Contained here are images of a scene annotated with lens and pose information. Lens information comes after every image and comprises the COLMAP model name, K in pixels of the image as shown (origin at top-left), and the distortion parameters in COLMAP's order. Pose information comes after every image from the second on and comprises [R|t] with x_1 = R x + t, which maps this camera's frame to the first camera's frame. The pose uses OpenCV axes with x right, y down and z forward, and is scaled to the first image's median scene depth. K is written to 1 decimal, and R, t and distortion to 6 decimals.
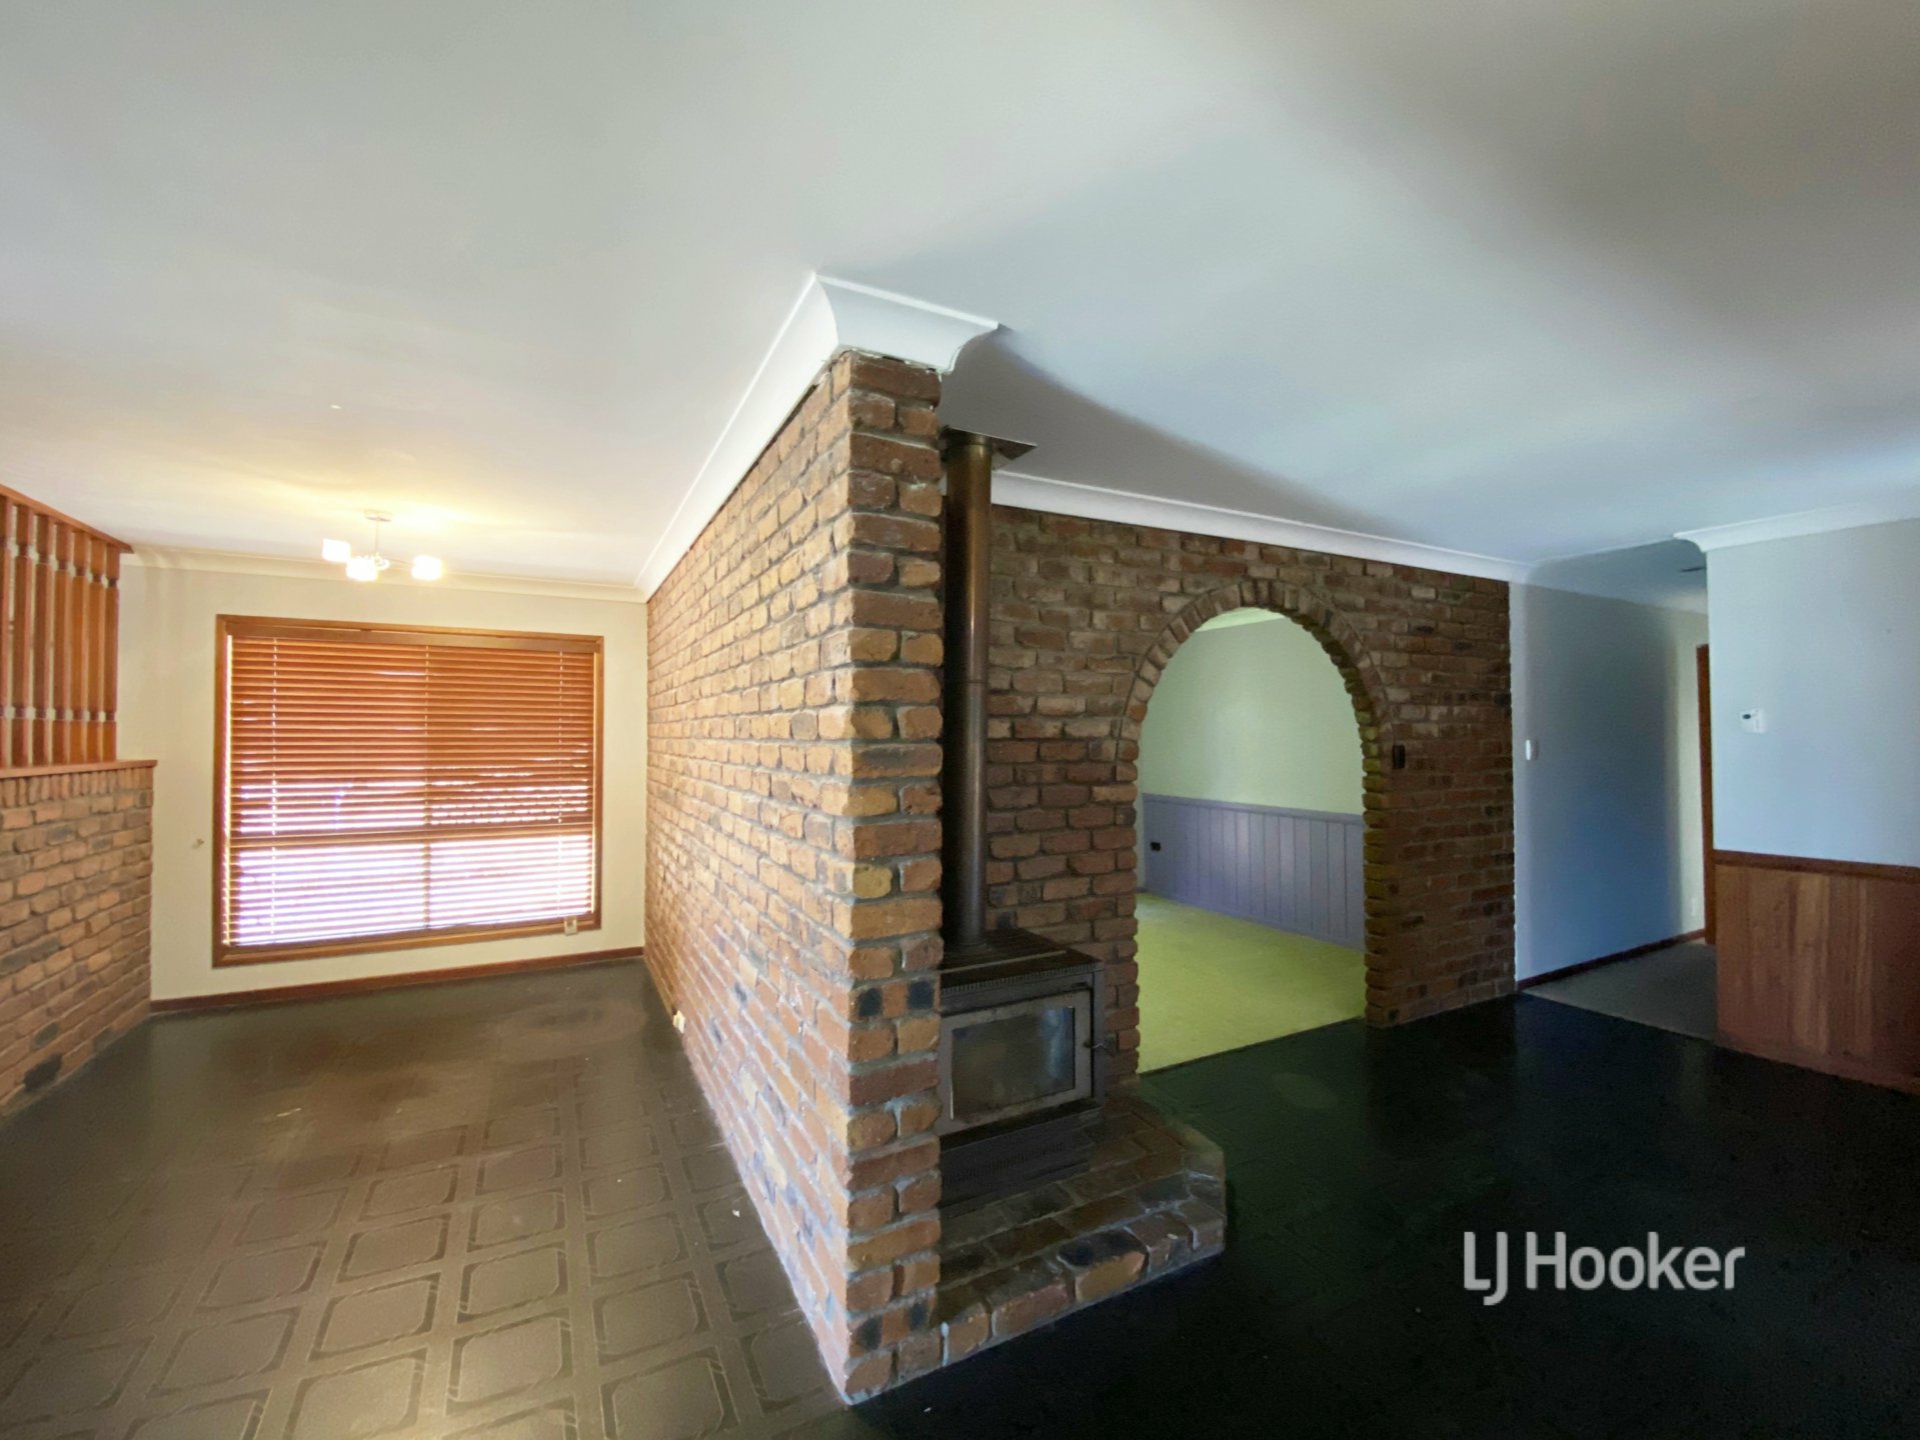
lens RADIAL K [[779.9, 0, 960.0], [0, 779.9, 720.0], [0, 0, 1]] dist [-0.010464, -0.000401]
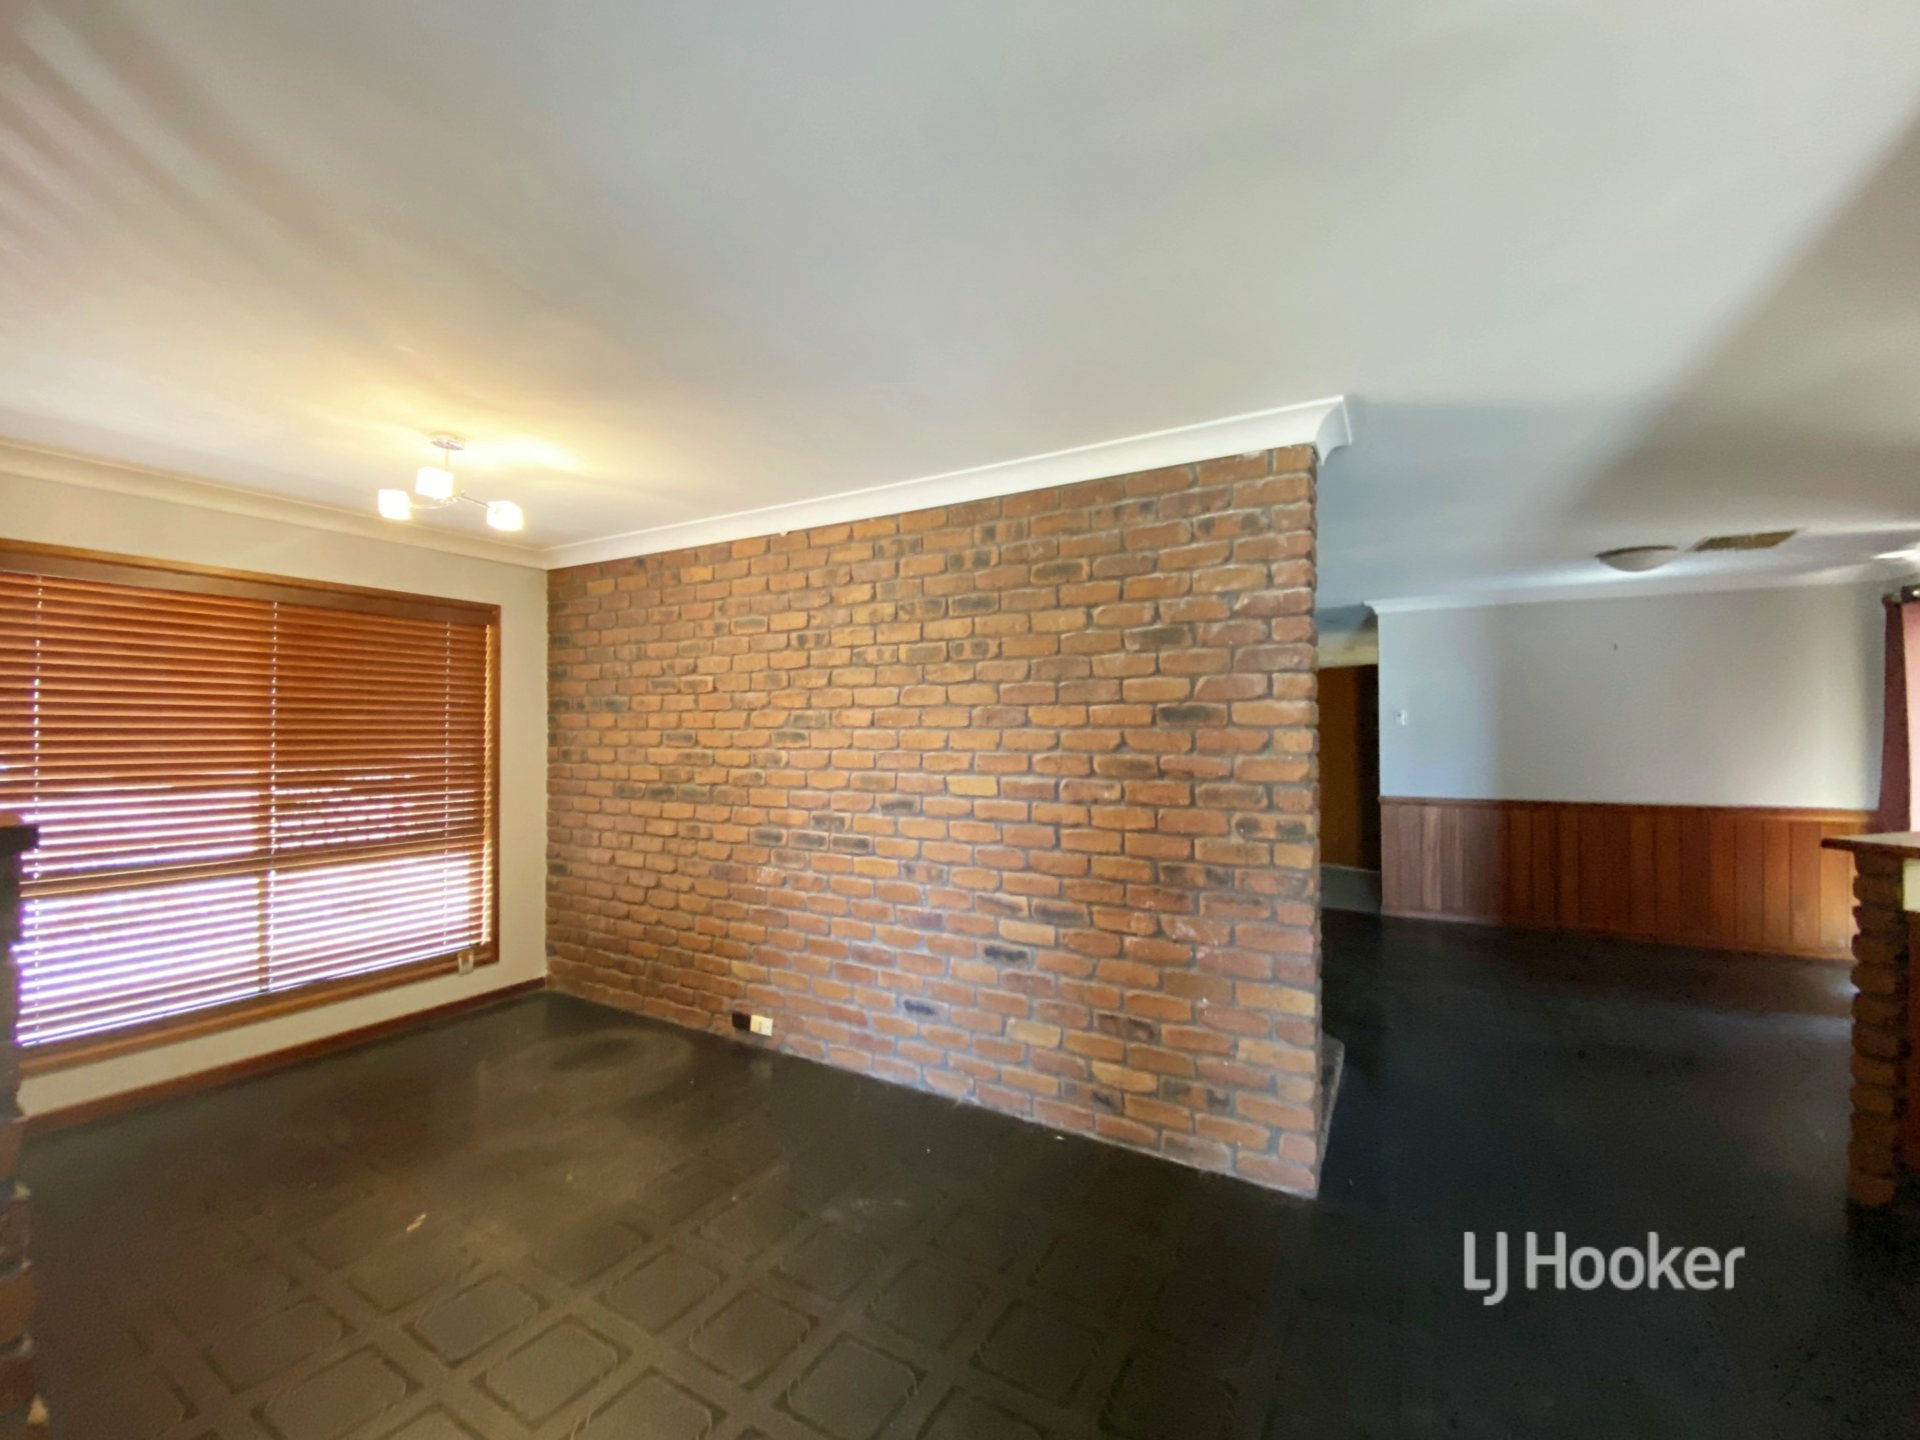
lens RADIAL K [[779.9, 0, 960.0], [0, 779.9, 720.0], [0, 0, 1]] dist [-0.010464, -0.000401]
pose [[0.850602, 0.004857, 0.525787, -0.683450], [-0.008999, 0.999945, 0.005320, 0.005939], [-0.525732, -0.009257, 0.850600, 0.067174]]
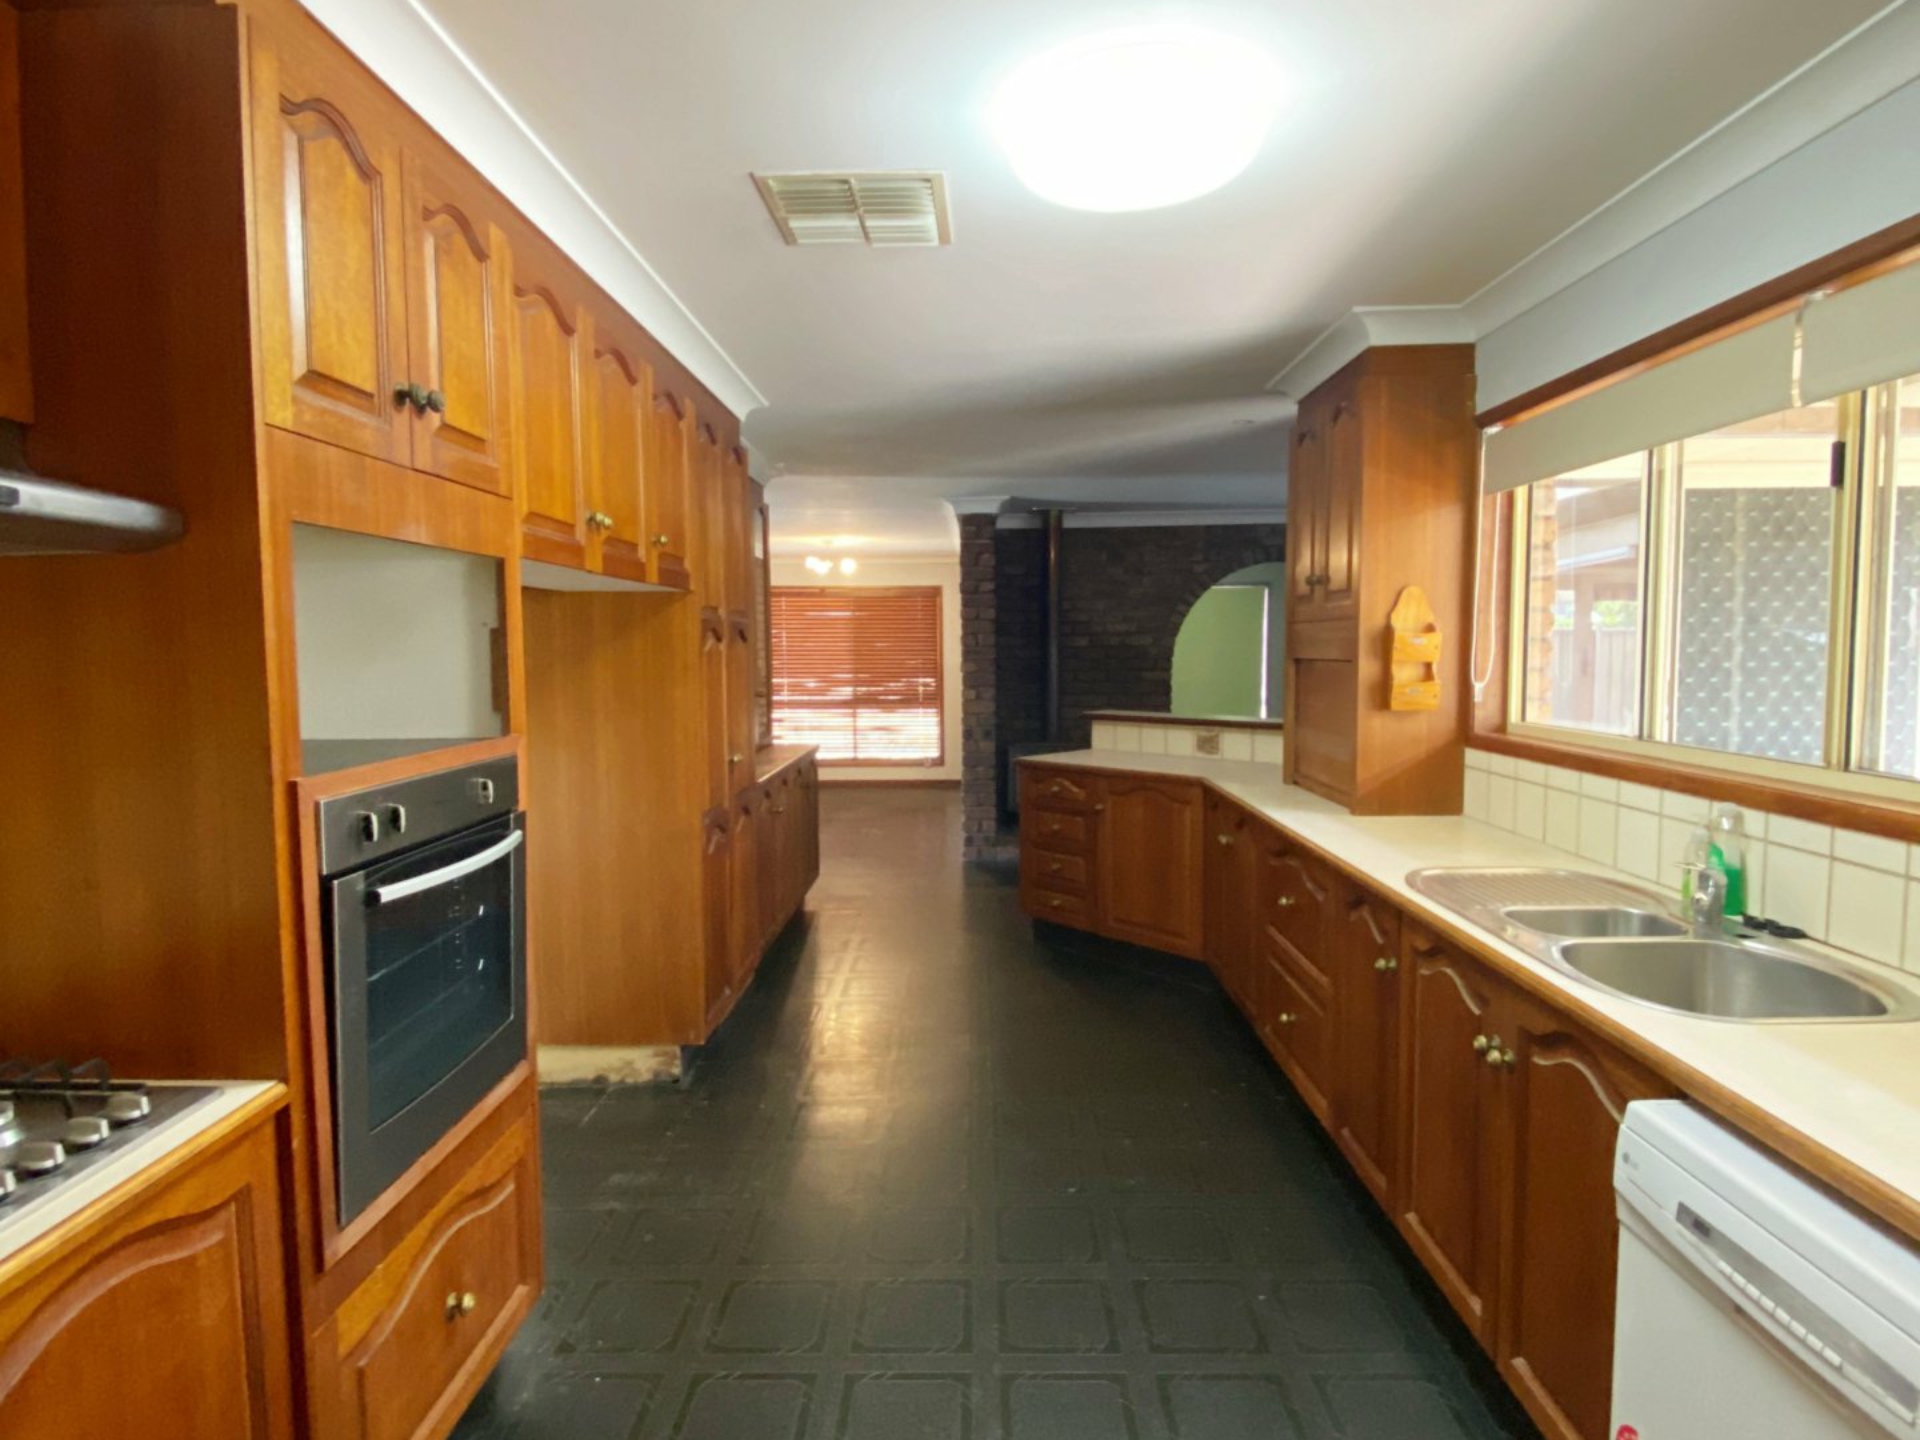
lens RADIAL K [[1027.5, 0, 960.0], [0, 1027.5, 720.0], [0, 0, 1]] dist [-0.004295, -0.001359]
pose [[0.872644, 0.021066, -0.487902, 0.929024], [0.021186, 0.996496, 0.080918, -0.006700], [0.487897, -0.080949, 0.869140, -1.279737]]
